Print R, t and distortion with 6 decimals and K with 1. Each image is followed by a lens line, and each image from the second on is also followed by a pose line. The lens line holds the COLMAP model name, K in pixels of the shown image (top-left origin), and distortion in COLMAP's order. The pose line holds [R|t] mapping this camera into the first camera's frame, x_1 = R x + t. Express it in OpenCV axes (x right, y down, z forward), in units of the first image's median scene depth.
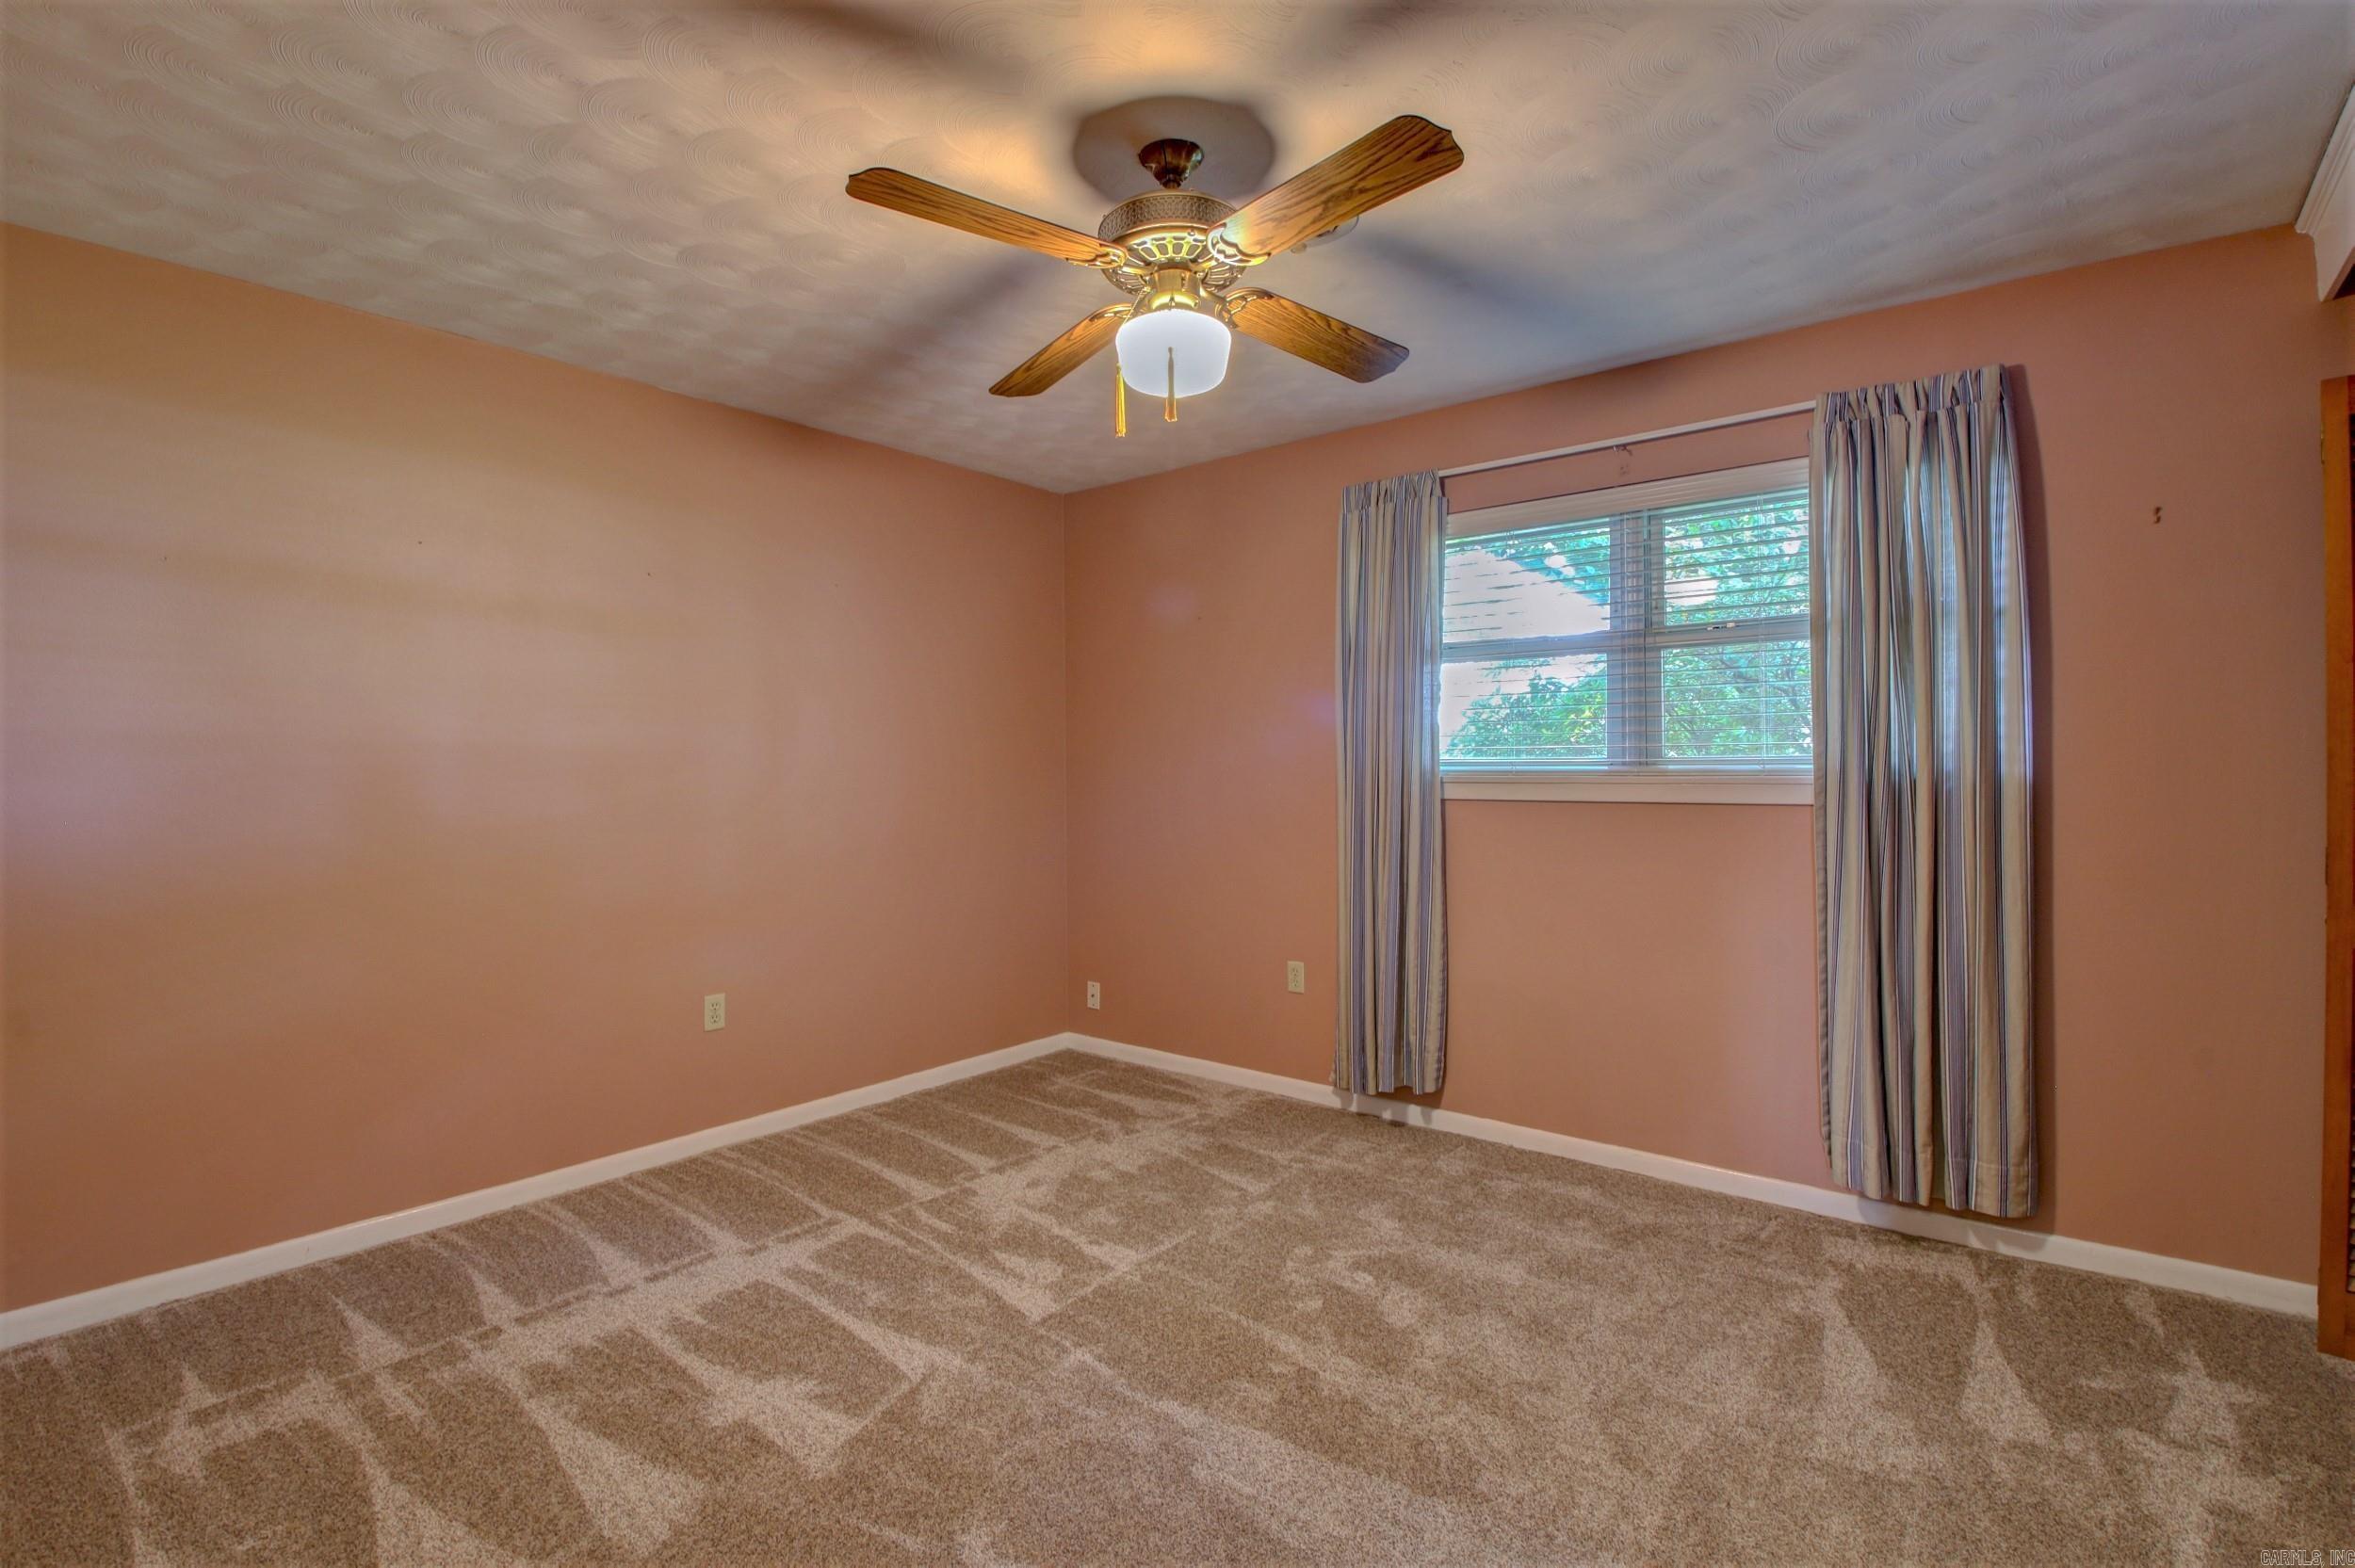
lens RADIAL K [[1085.5, 0, 1167.5], [0, 1085.5, 768.6], [0, 0, 1]] dist [0.008332, -0.020869]
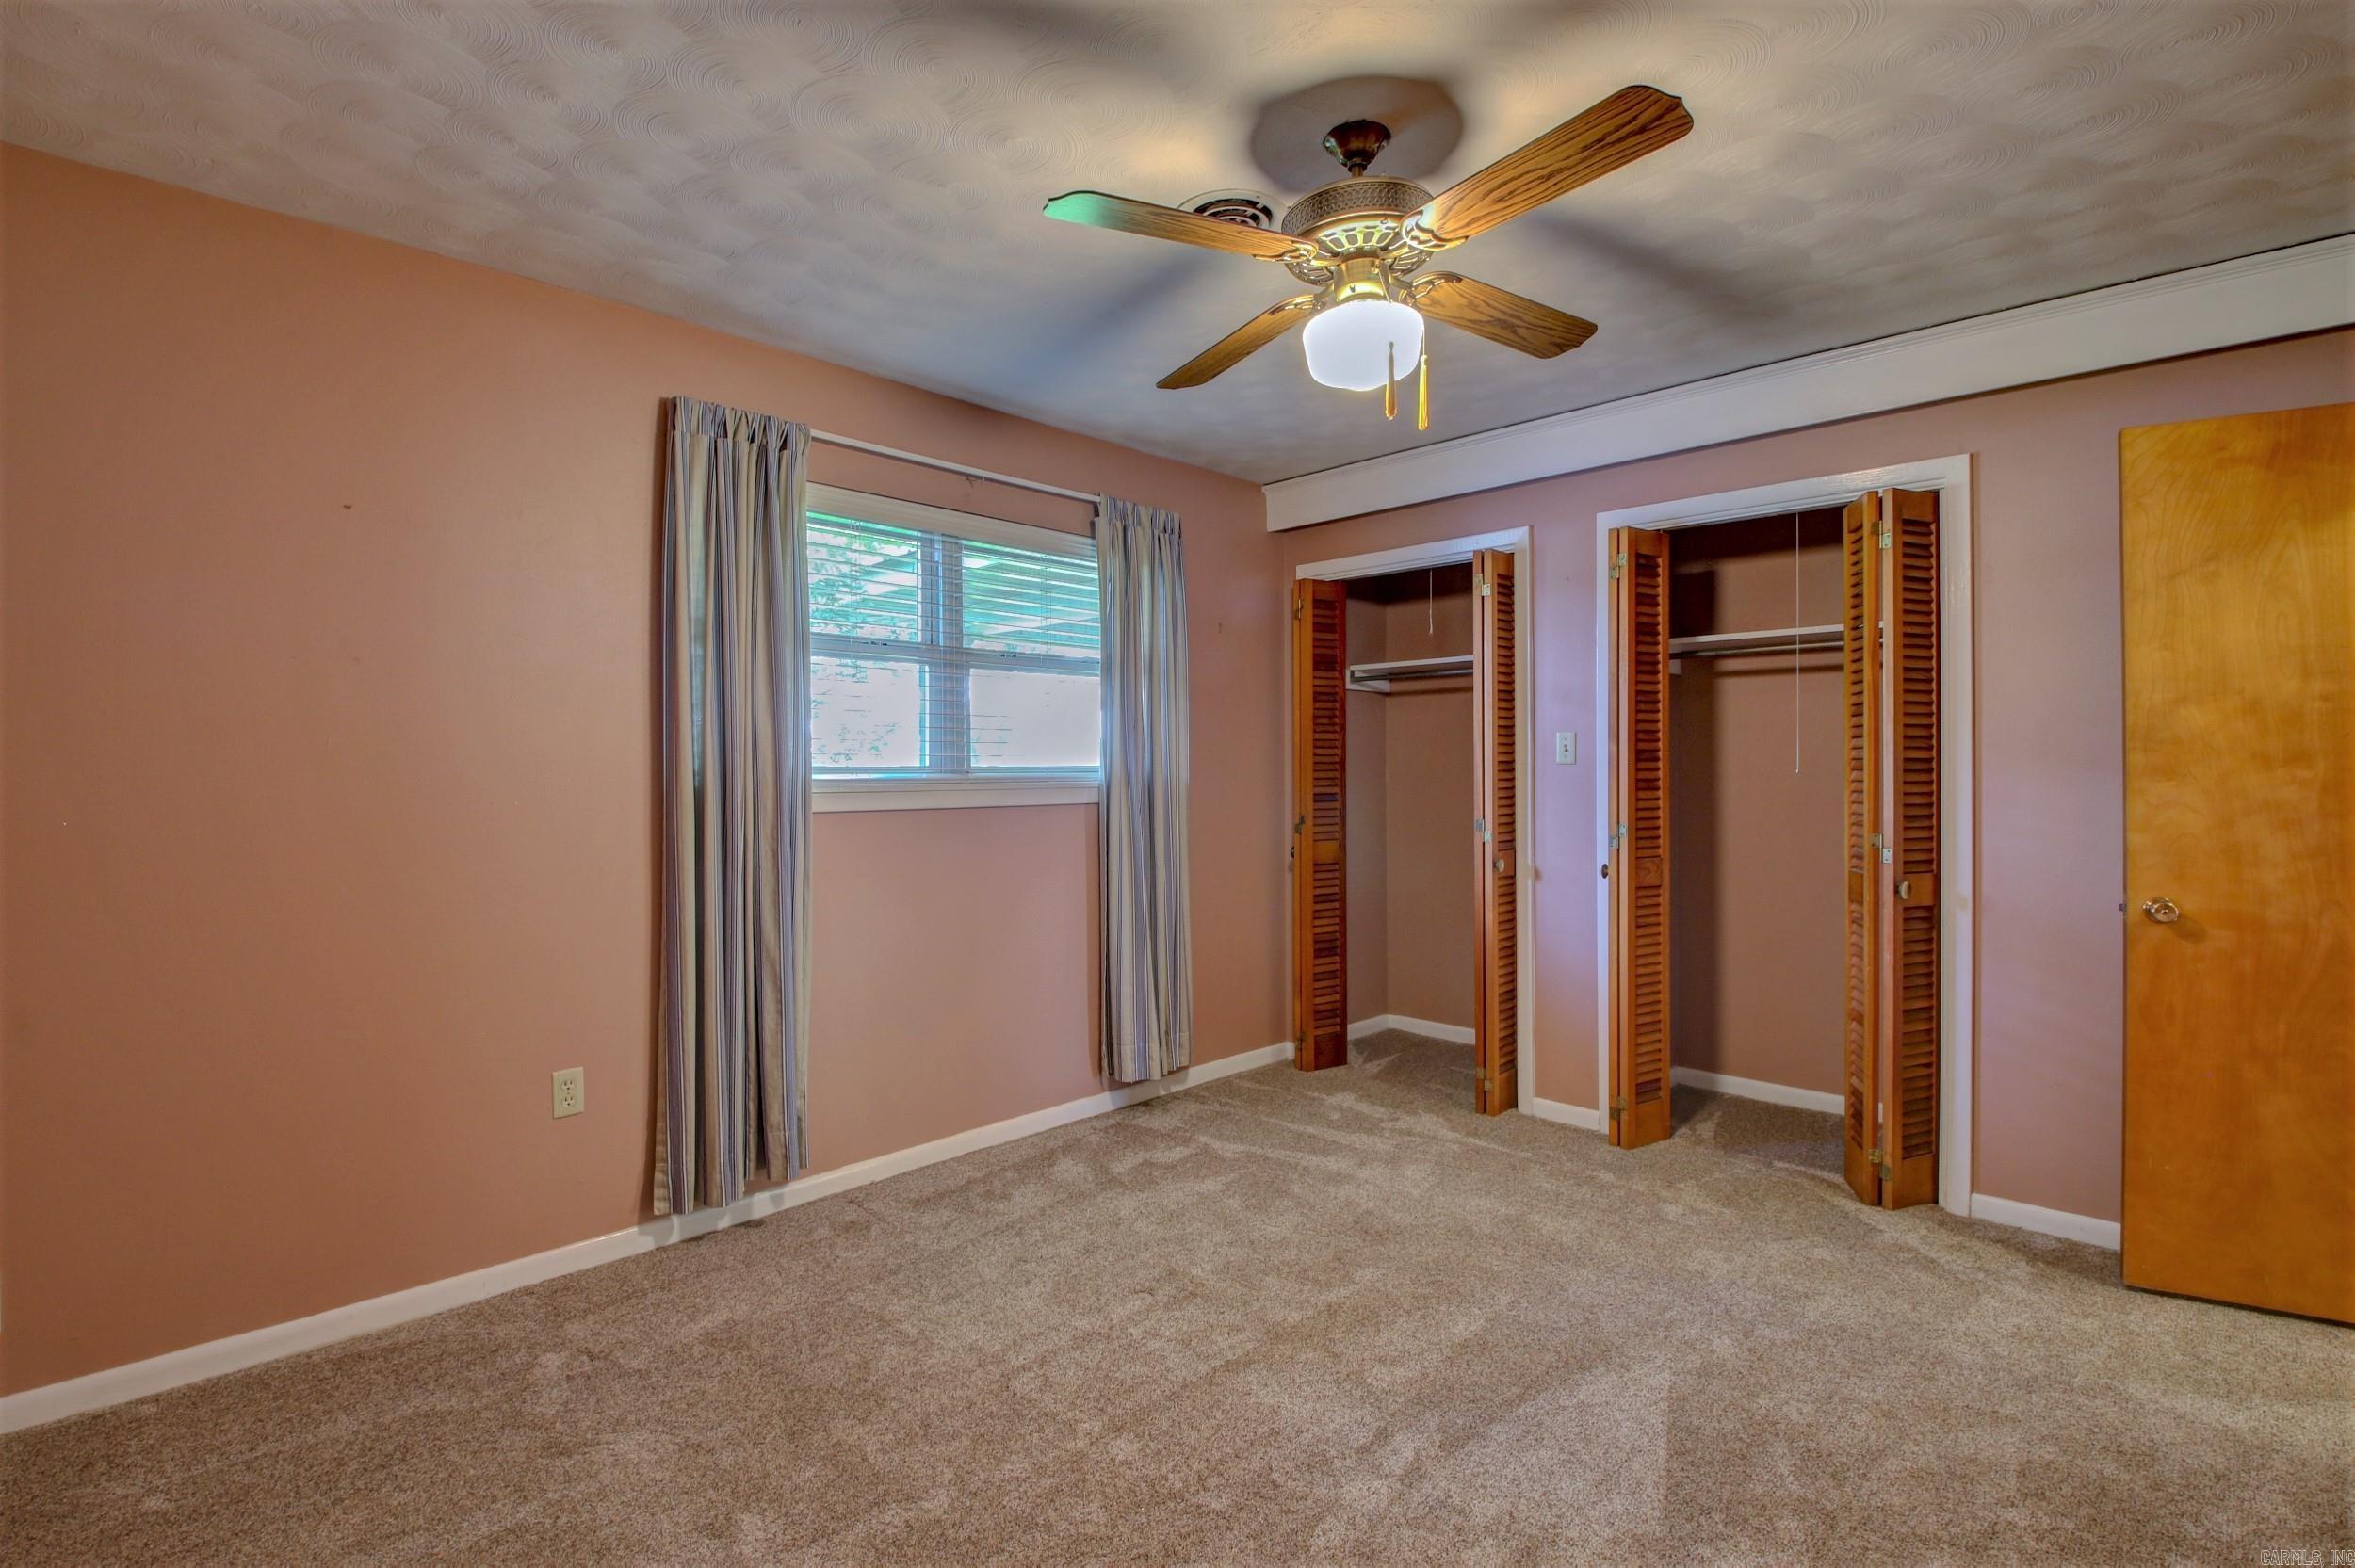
lens RADIAL K [[1085.5, 0, 1167.5], [0, 1085.5, 768.6], [0, 0, 1]] dist [0.008332, -0.020869]
pose [[0.095945, 0.006500, 0.995365, -0.743135], [0.004072, 0.999968, -0.006922, 0.000692], [-0.995378, 0.004718, 0.095915, 0.829486]]
